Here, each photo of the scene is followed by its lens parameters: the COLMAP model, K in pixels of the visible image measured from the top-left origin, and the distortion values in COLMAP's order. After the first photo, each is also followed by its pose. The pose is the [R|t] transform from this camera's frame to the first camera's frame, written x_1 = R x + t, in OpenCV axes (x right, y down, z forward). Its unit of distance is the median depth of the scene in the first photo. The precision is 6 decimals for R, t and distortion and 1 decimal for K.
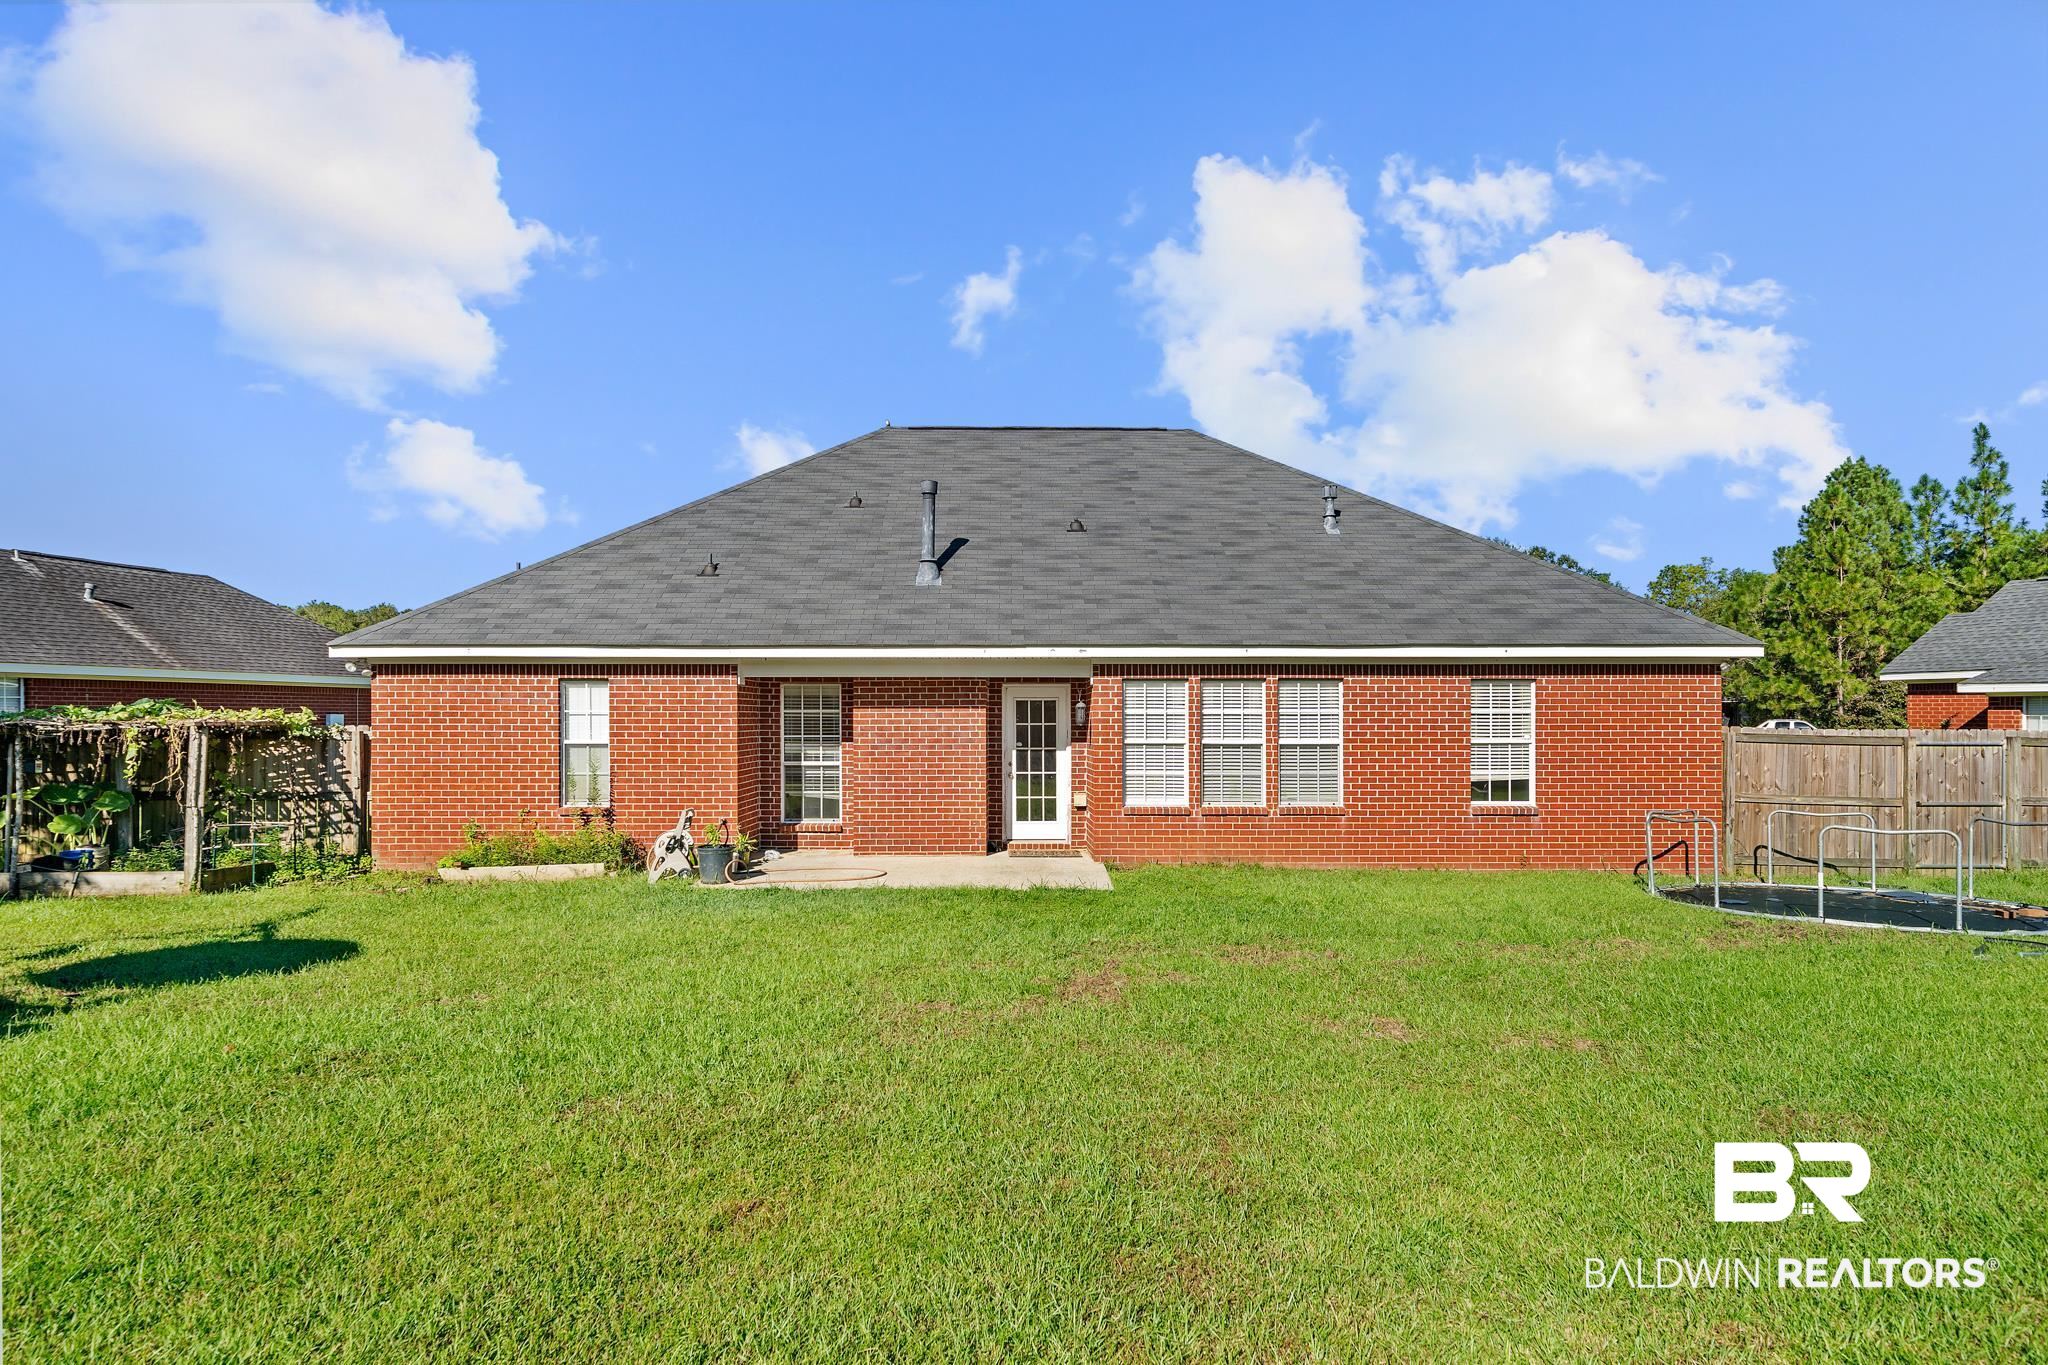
lens RADIAL K [[1173.2, 0, 965.2], [0, 1173.2, 703.0], [0, 0, 1]] dist [-0.005467, -0.001979]
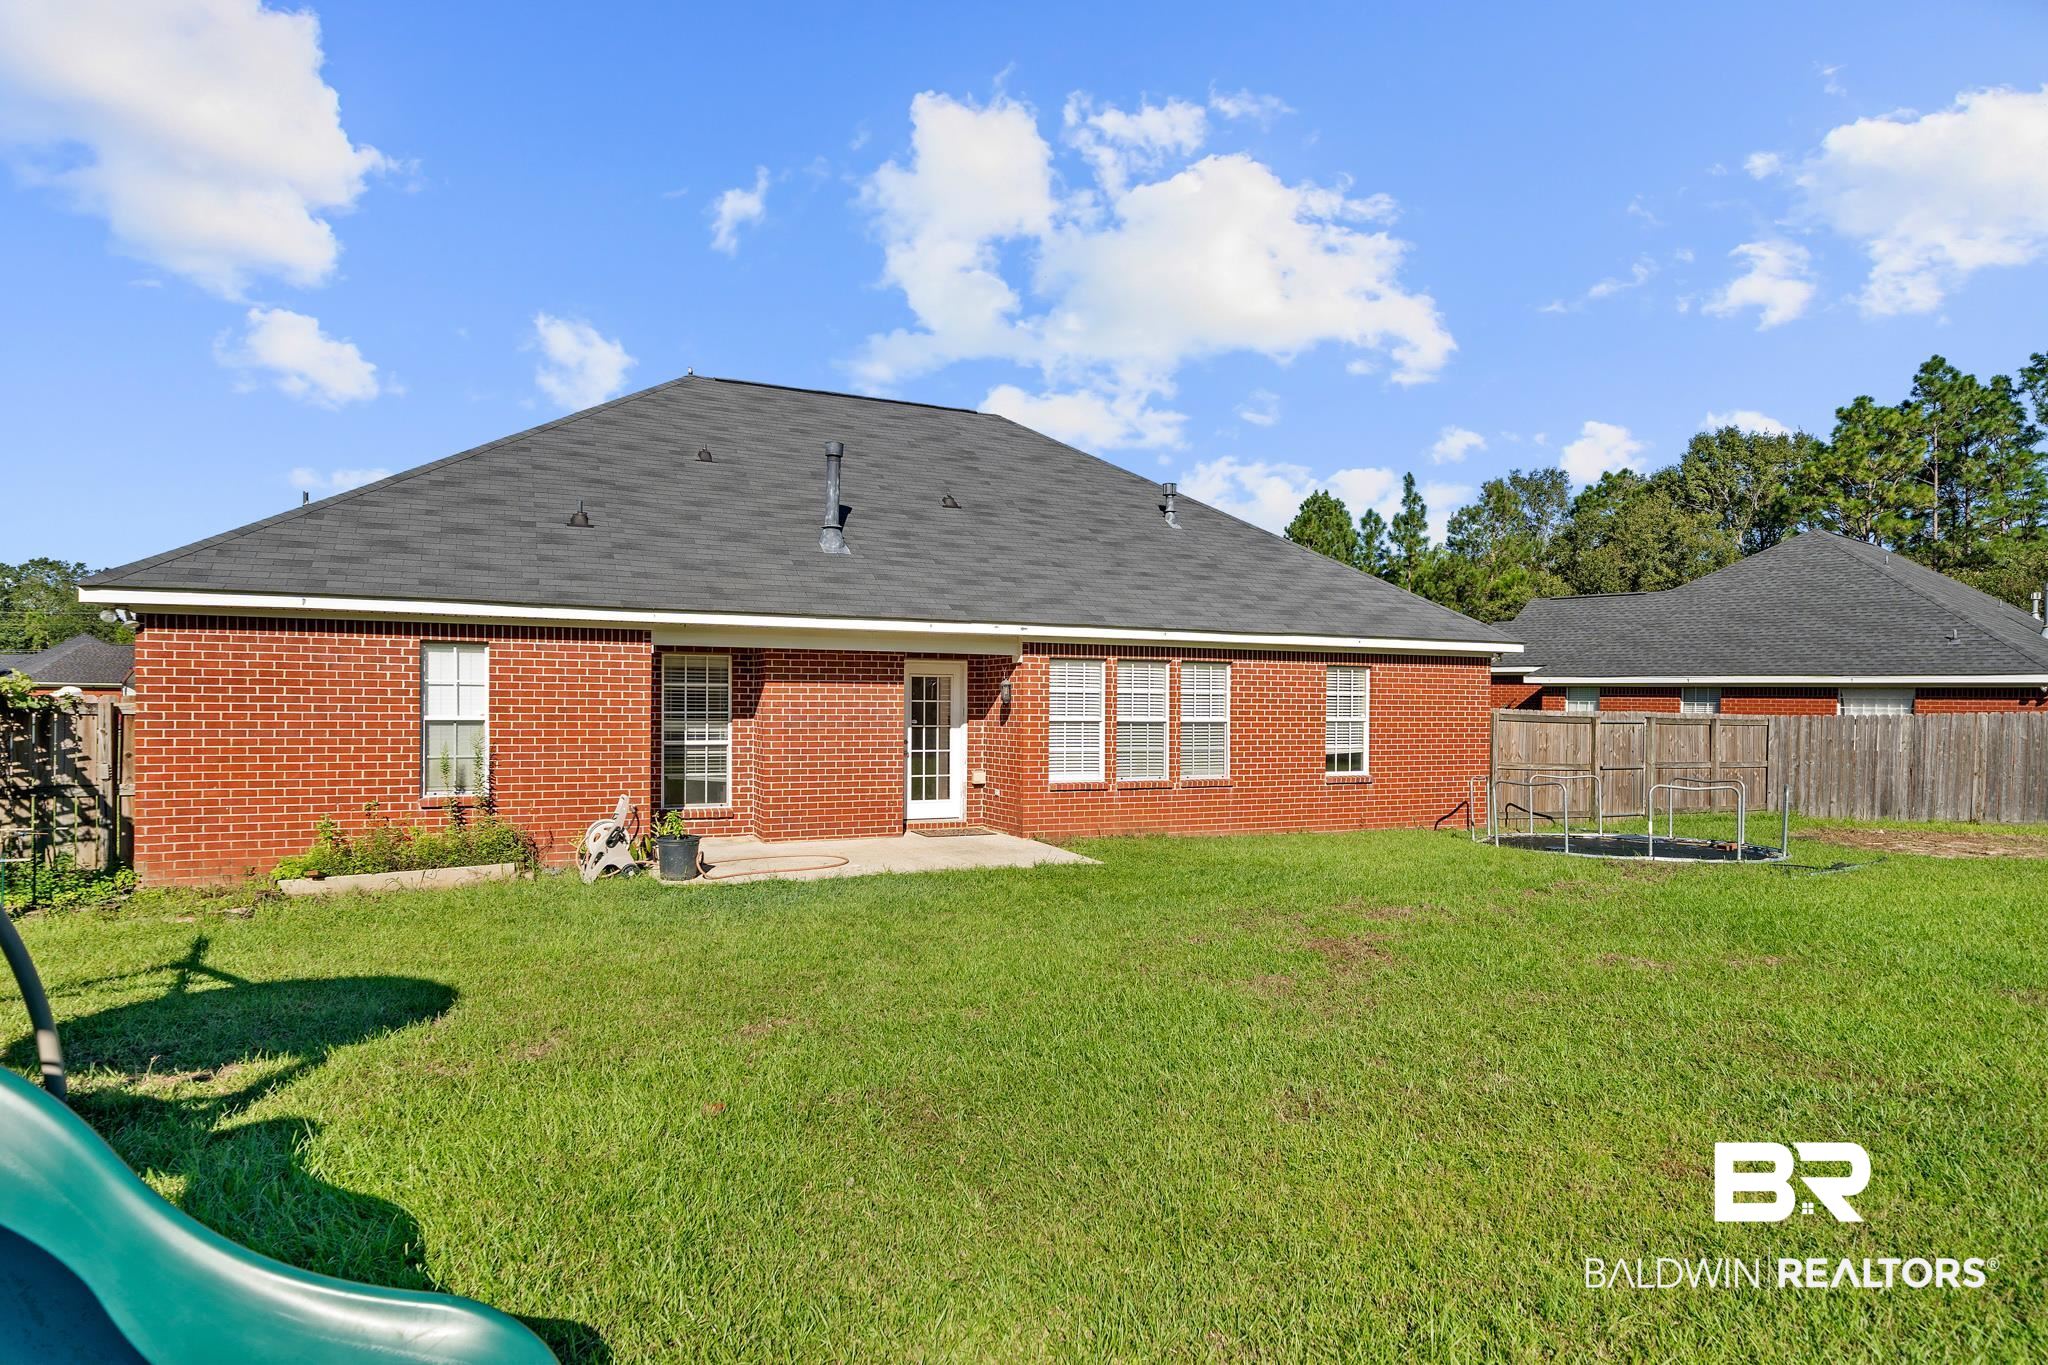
lens RADIAL K [[1173.2, 0, 965.2], [0, 1173.2, 703.0], [0, 0, 1]] dist [-0.005467, -0.001979]
pose [[0.907711, 0.007961, 0.419521, -0.335504], [-0.015777, 0.999761, 0.015164, 0.004264], [-0.419299, -0.020384, 0.907619, 0.098528]]
